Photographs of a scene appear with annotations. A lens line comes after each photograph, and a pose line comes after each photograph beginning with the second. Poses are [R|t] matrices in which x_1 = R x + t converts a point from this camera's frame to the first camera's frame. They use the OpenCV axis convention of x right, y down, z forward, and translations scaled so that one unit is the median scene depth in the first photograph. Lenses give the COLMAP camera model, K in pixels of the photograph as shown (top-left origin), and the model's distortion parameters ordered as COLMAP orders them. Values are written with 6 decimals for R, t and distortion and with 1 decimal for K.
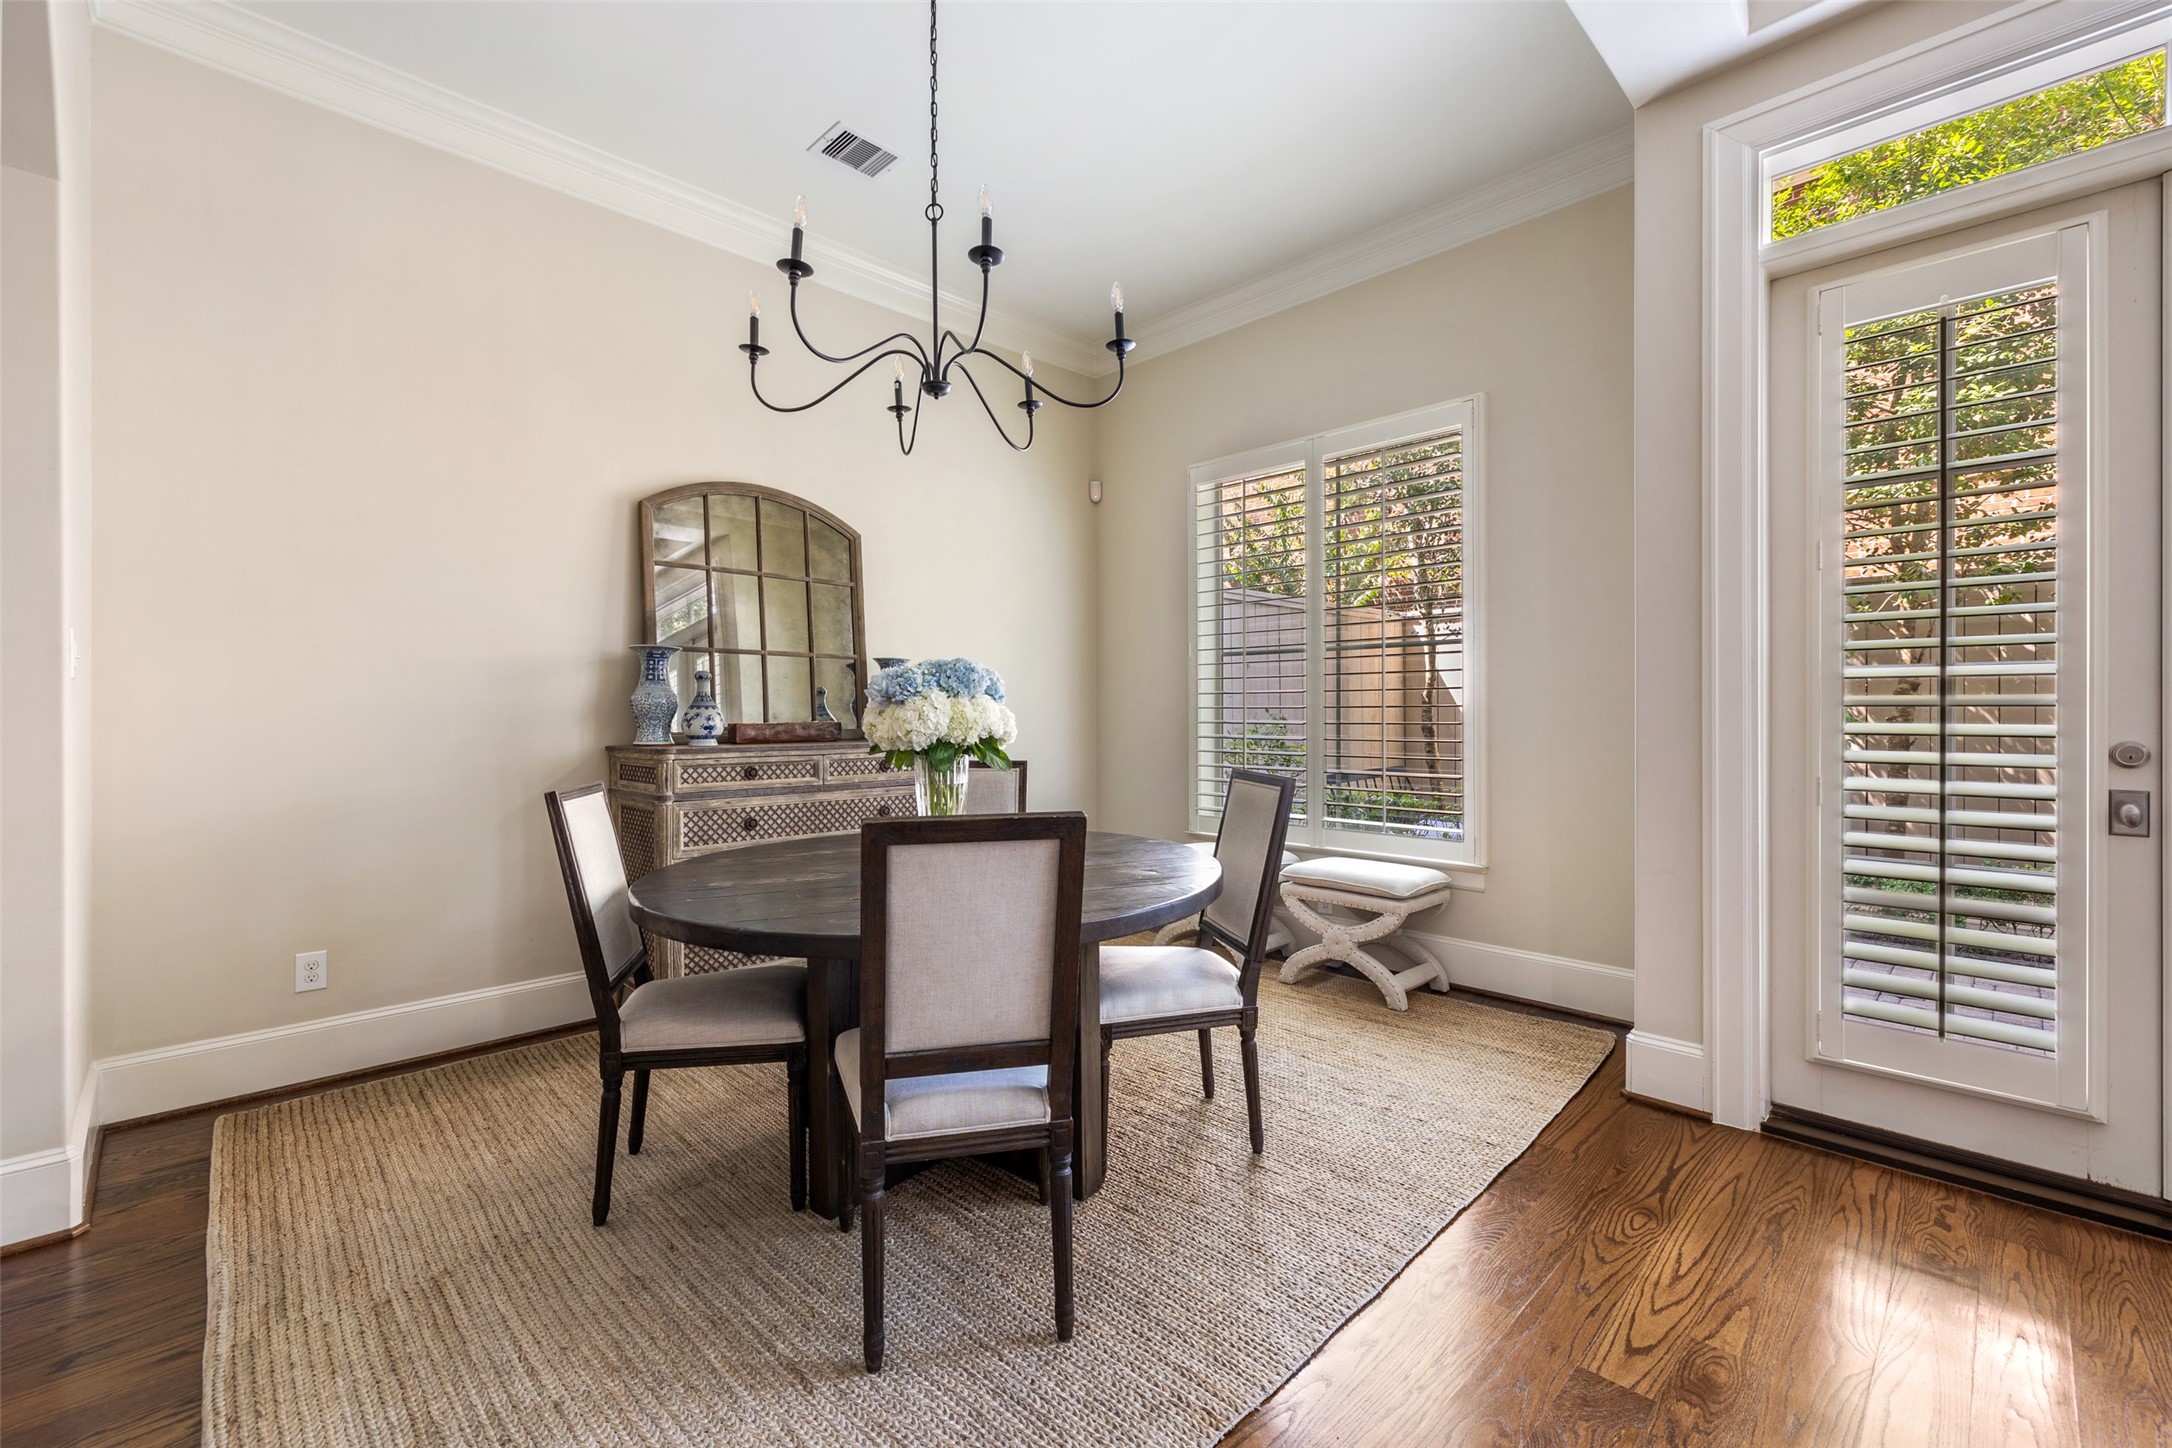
lens RADIAL K [[914.1, 0, 1077.4], [0, 914.1, 711.0], [0, 0, 1]] dist [0.001002, -0.000384]
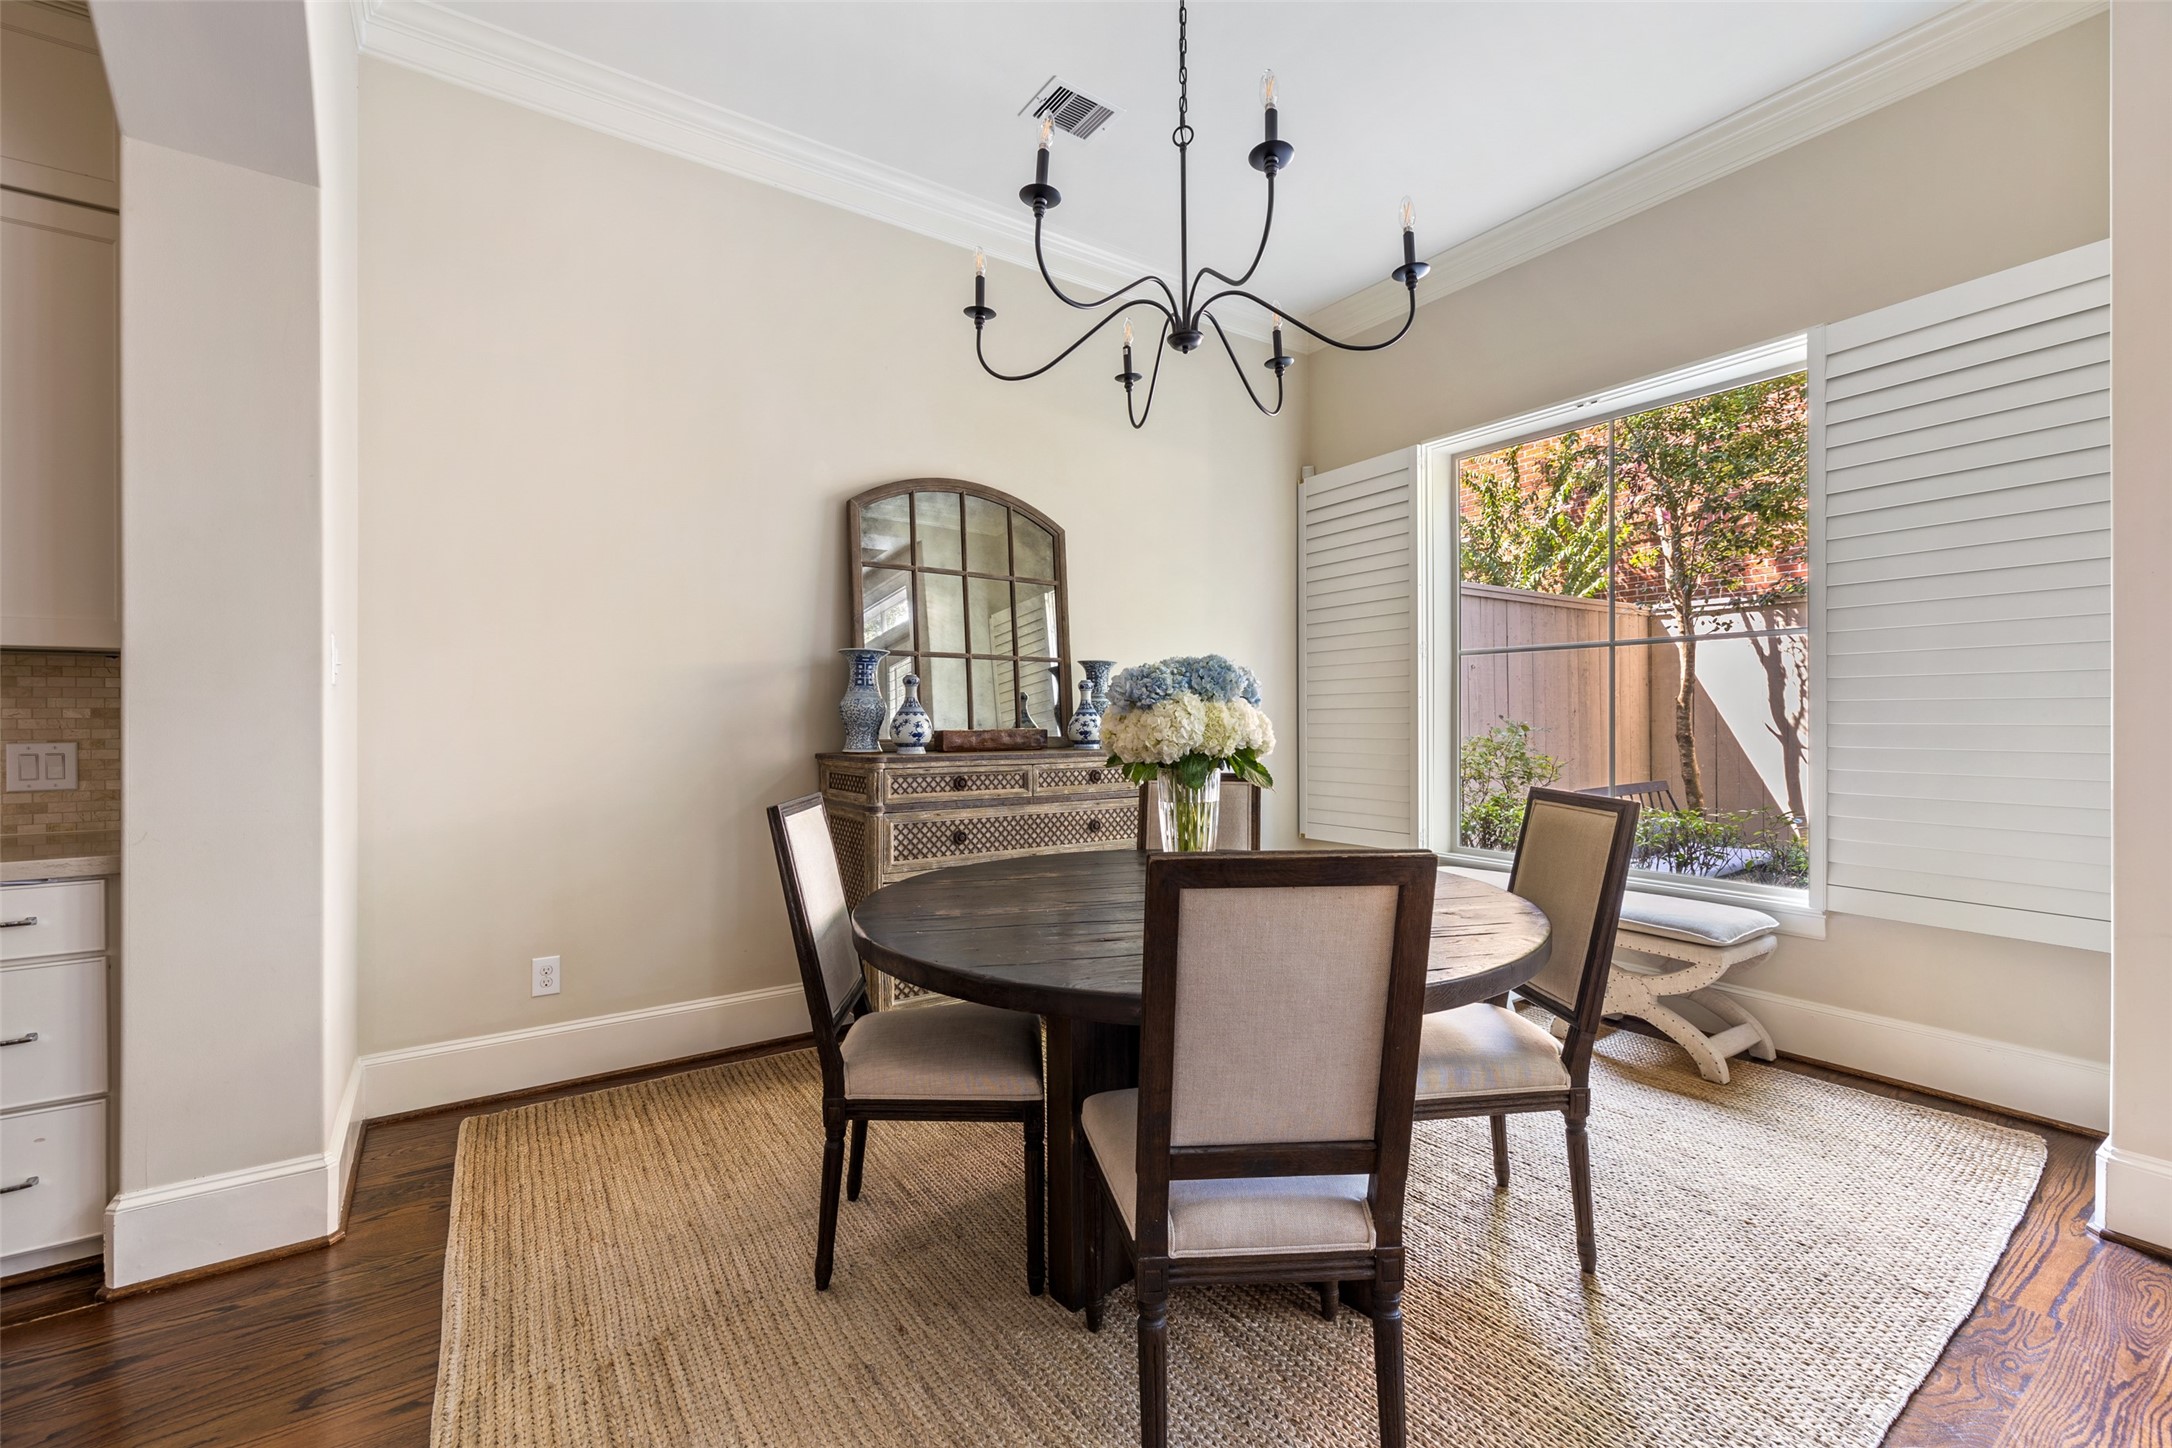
lens RADIAL K [[921.2, 0, 1083.9], [0, 921.2, 715.7], [0, 0, 1]] dist [-0.000789, 0.000182]
pose [[0.984235, -0.000436, -0.176866, -0.093966], [0.000044, 0.999998, -0.002216, 0.000554], [0.176867, 0.002173, 0.984232, 0.132066]]
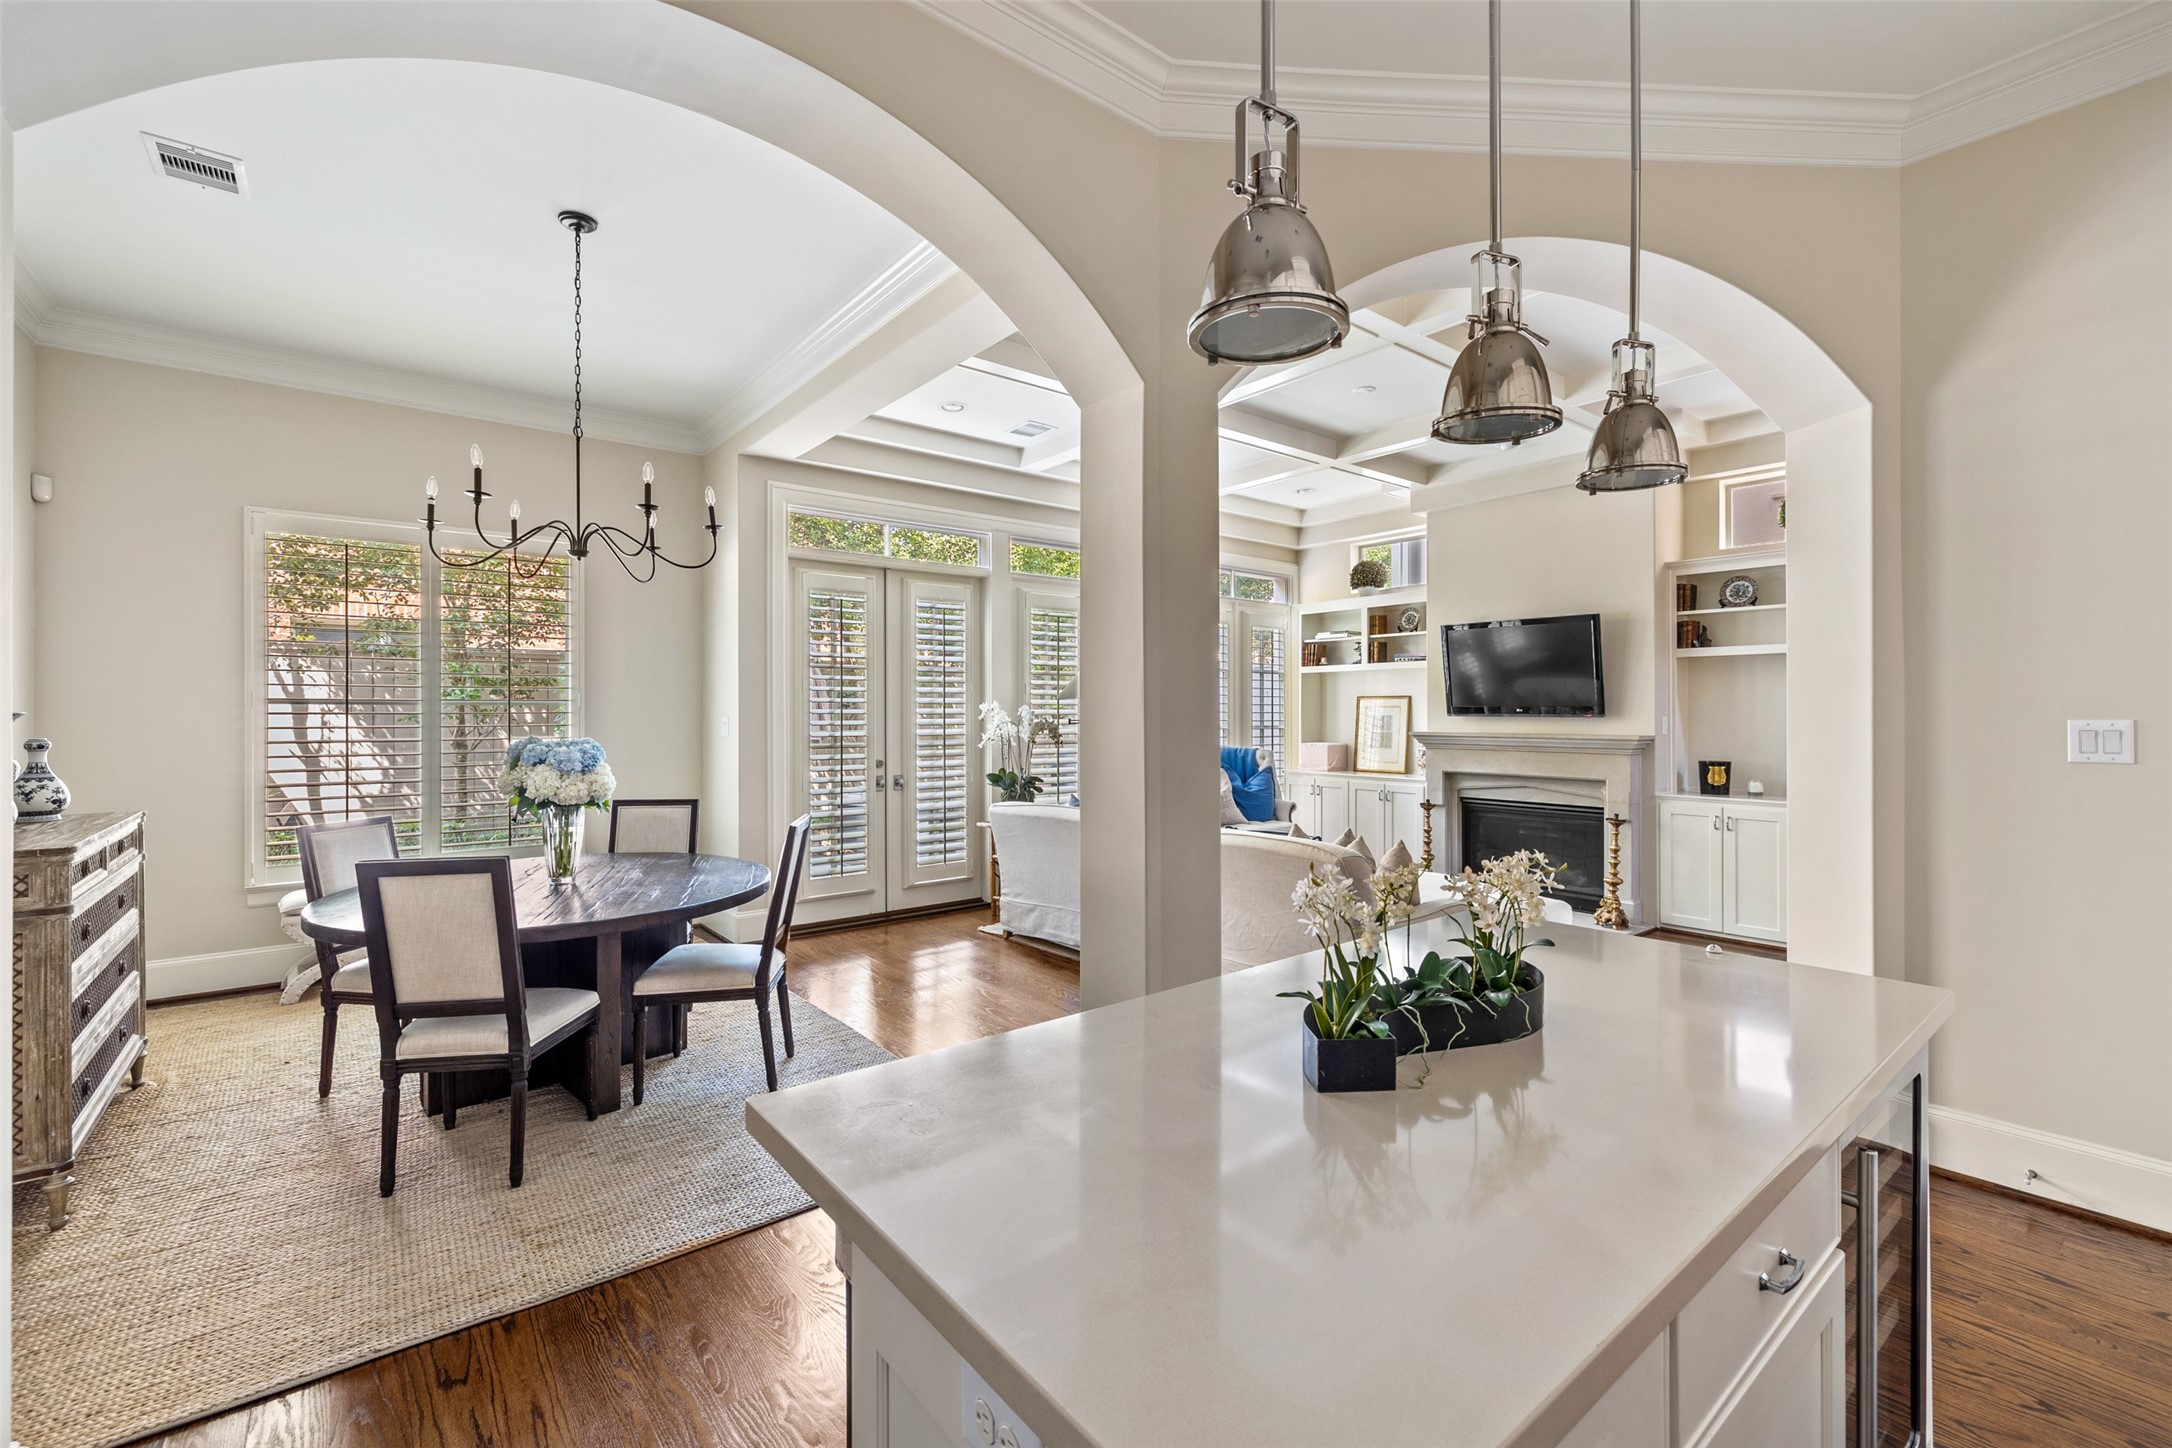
lens RADIAL K [[921.2, 0, 1083.9], [0, 921.2, 715.7], [0, 0, 1]] dist [-0.000789, 0.000182]
pose [[0.097262, -0.000801, 0.995259, -1.506394], [0.003980, 0.999992, 0.000416, -0.089093], [-0.995251, 0.003921, 0.097264, 0.060332]]
